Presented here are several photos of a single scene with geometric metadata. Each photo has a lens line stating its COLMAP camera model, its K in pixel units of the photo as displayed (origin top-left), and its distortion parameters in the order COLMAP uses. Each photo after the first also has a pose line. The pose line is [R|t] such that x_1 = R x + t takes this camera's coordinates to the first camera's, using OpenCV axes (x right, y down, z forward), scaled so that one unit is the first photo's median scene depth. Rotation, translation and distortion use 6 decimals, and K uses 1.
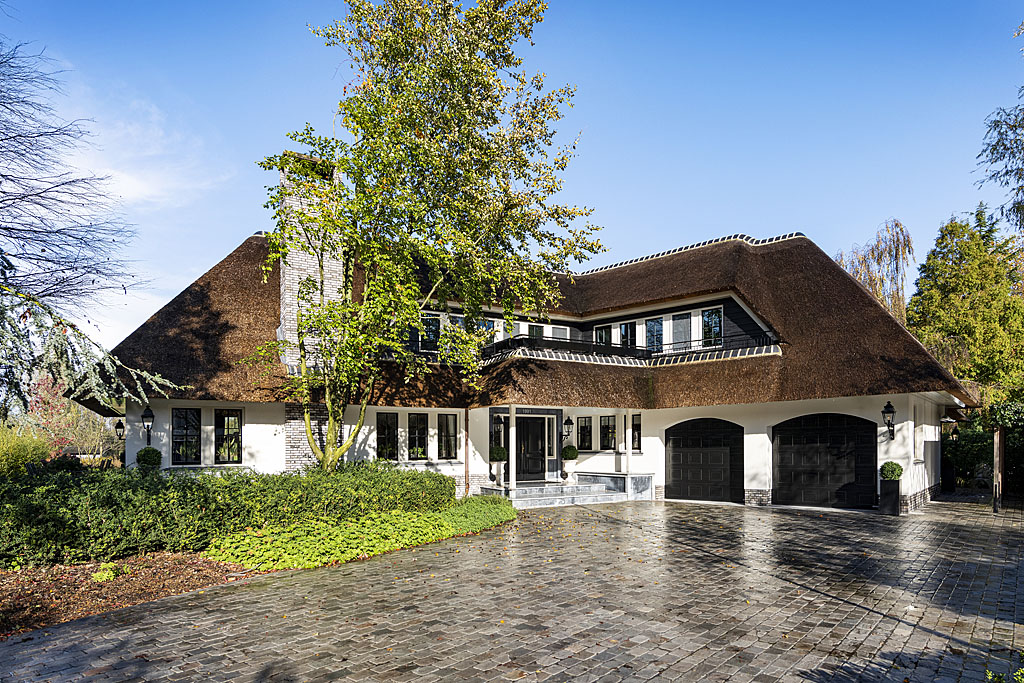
lens RADIAL K [[1179.1, 0, 511.8], [0, 1179.1, 341.9], [0, 0, 1]] dist [0.013272, 0.000000]
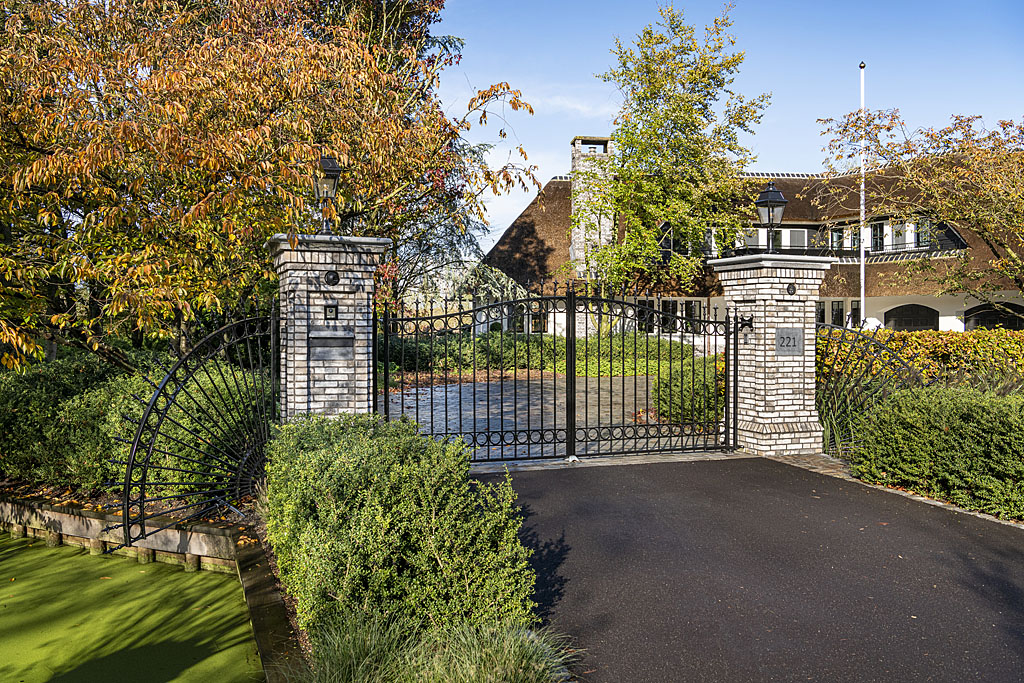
lens RADIAL K [[948.2, 0, 511.8], [0, 948.2, 341.3], [0, 0, 1]] dist [0.006533, 0.000000]
pose [[0.967021, 0.036422, -0.252078, 0.031624], [-0.008077, 0.993610, 0.112582, -0.021971], [0.254567, -0.106834, 0.961136, -0.170788]]
